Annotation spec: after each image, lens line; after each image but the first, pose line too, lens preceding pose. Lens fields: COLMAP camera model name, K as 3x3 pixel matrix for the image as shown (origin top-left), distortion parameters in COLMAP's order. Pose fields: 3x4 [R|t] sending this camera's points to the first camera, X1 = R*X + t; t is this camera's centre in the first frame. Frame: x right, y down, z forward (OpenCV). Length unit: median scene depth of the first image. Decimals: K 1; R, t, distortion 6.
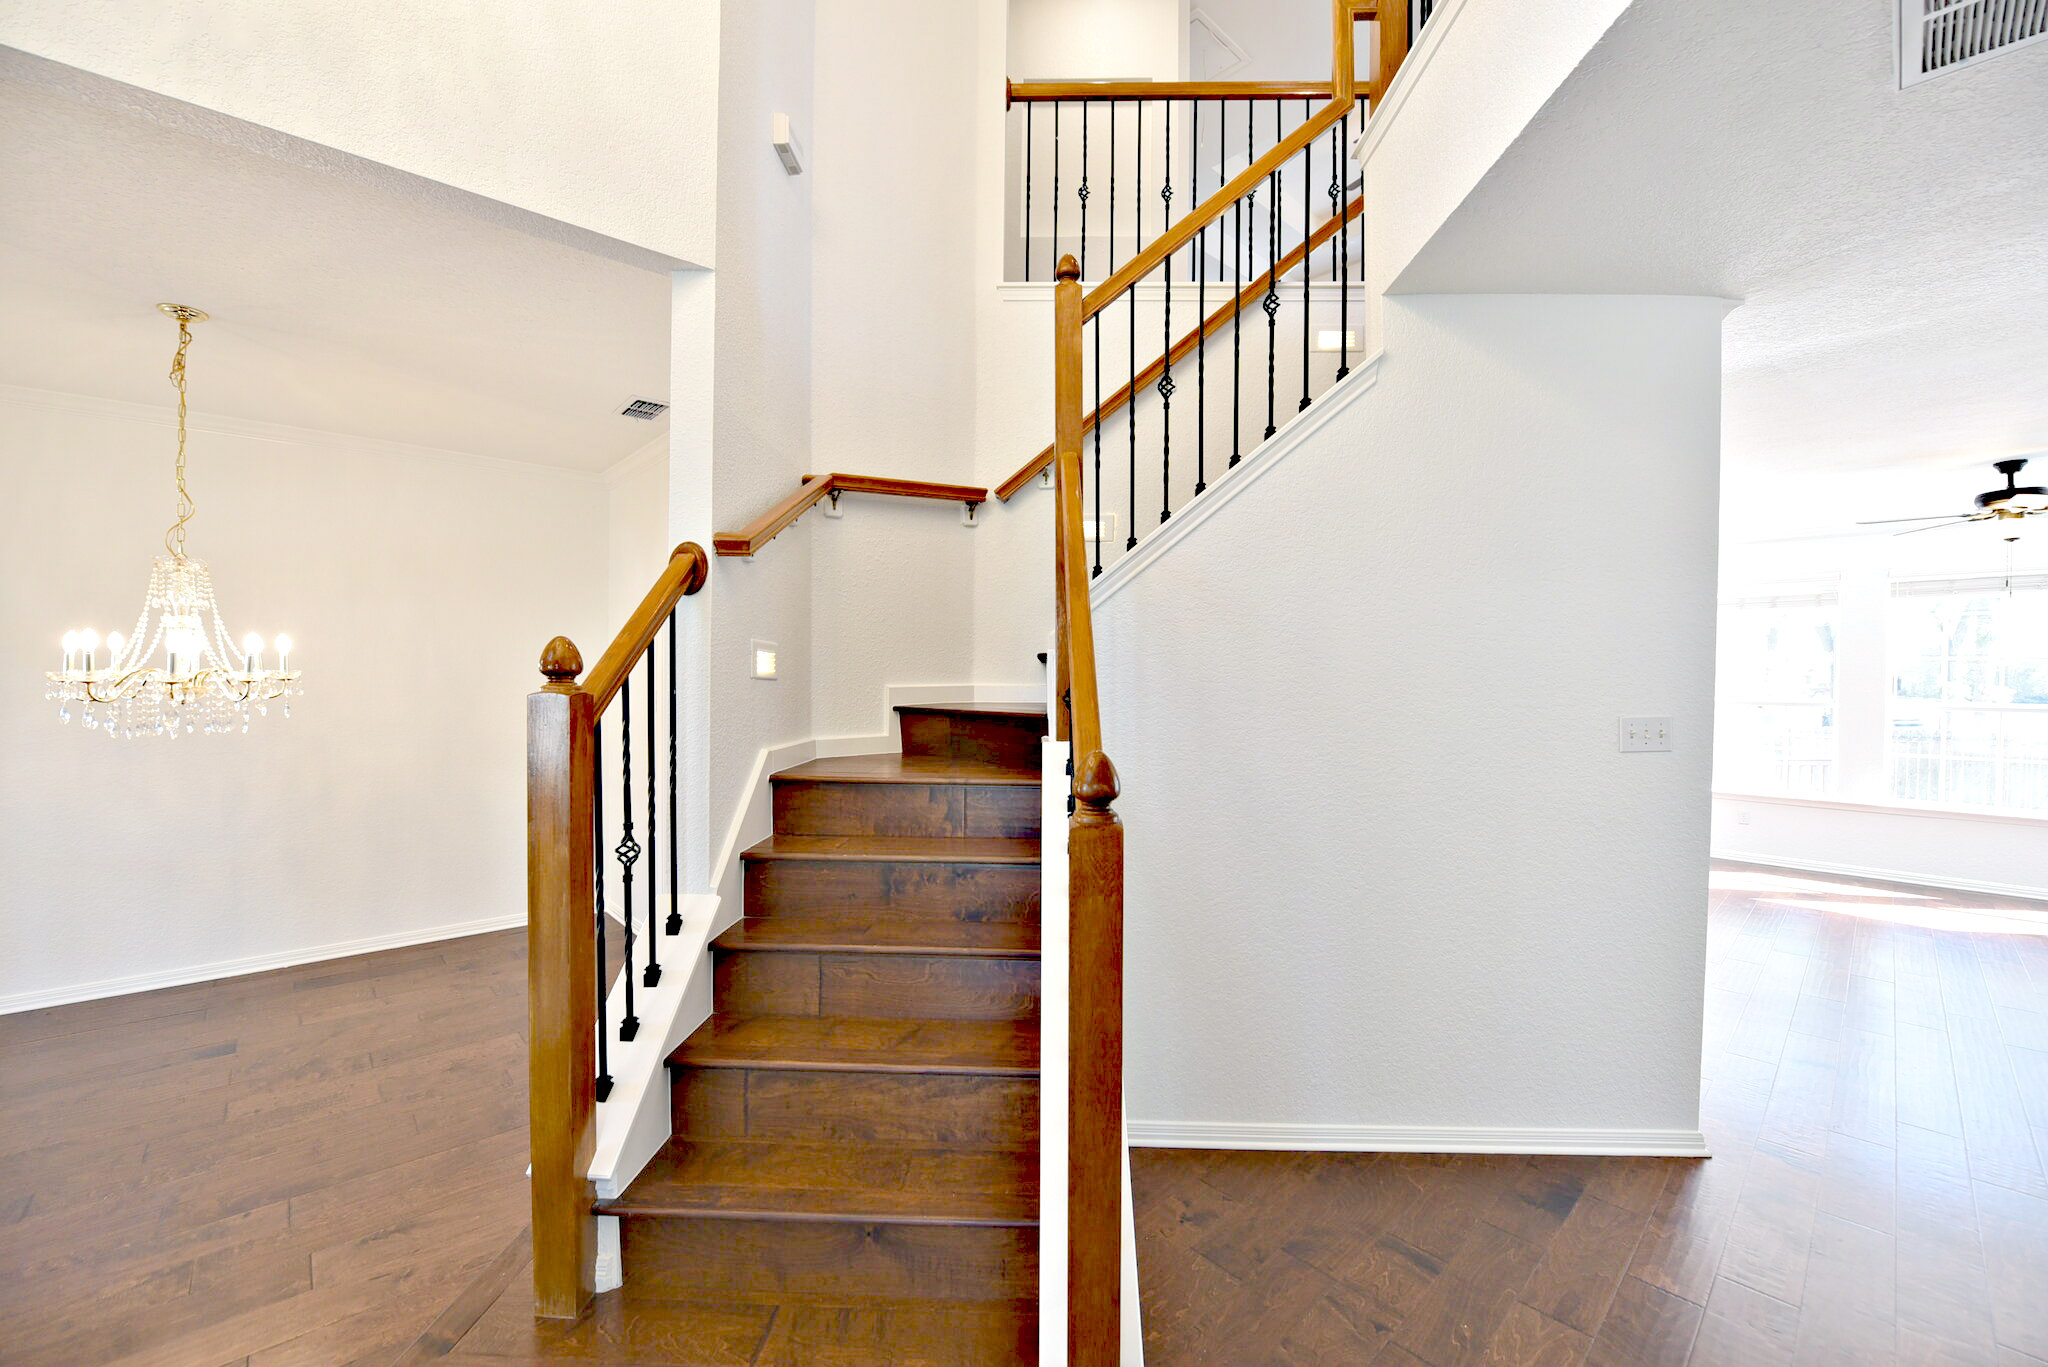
lens RADIAL K [[819.0, 0, 1023.8], [0, 819.0, 682.9], [0, 0, 1]] dist [-0.017788, -0.000964]
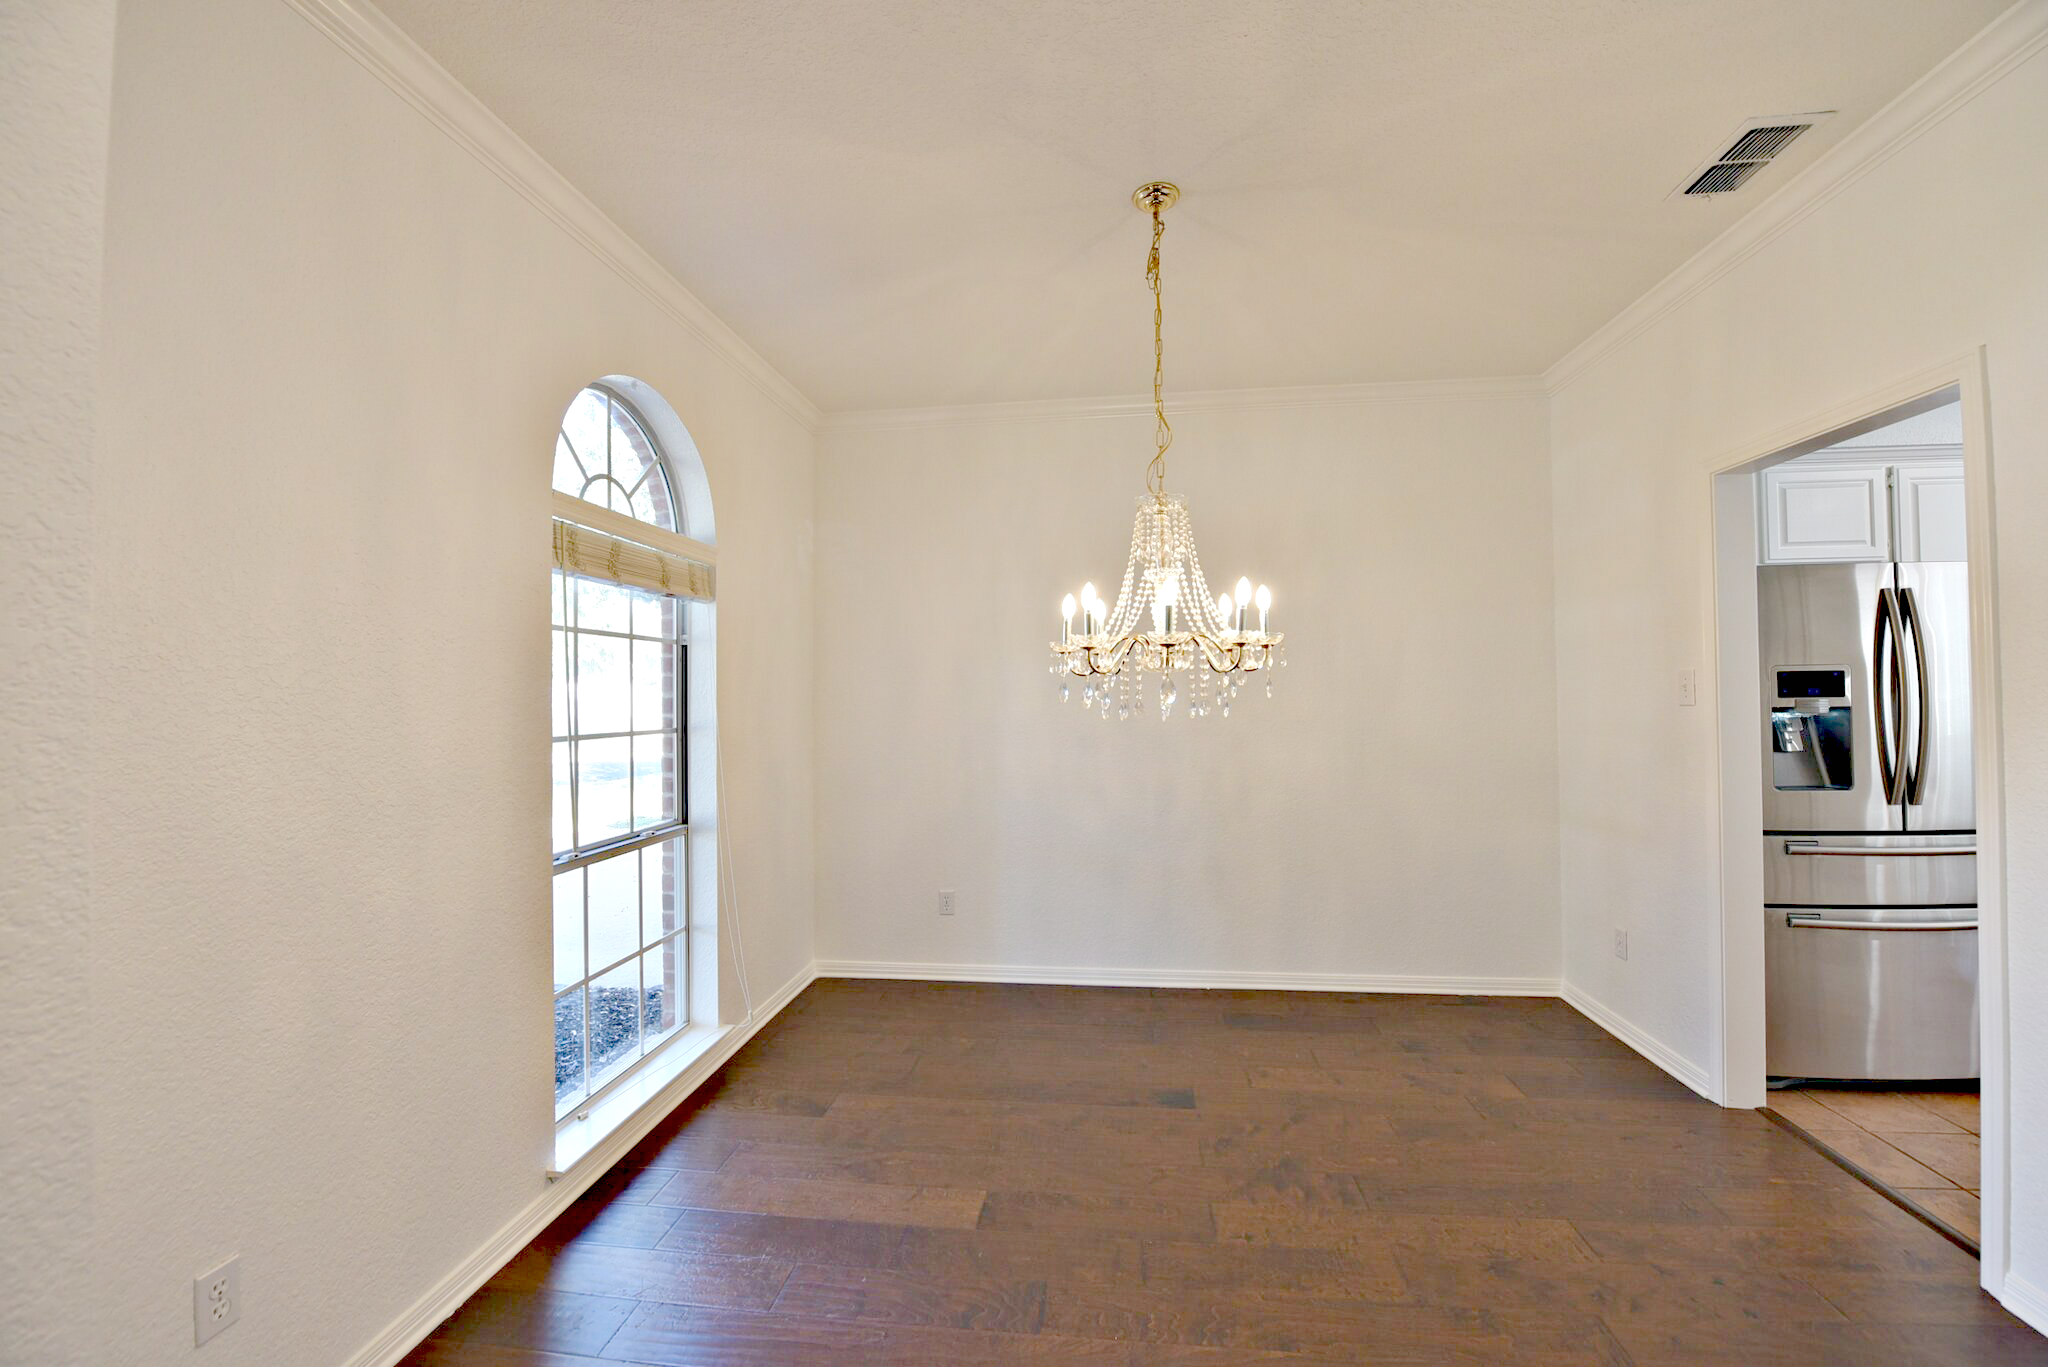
lens RADIAL K [[819.0, 0, 1022.8], [0, 819.0, 679.3], [0, 0, 1]] dist [-0.017788, -0.000964]
pose [[0.648333, -0.032650, -0.760656, -0.525241], [0.009288, 0.999345, -0.034979, 0.054173], [0.761300, 0.015613, 0.648212, 0.367030]]
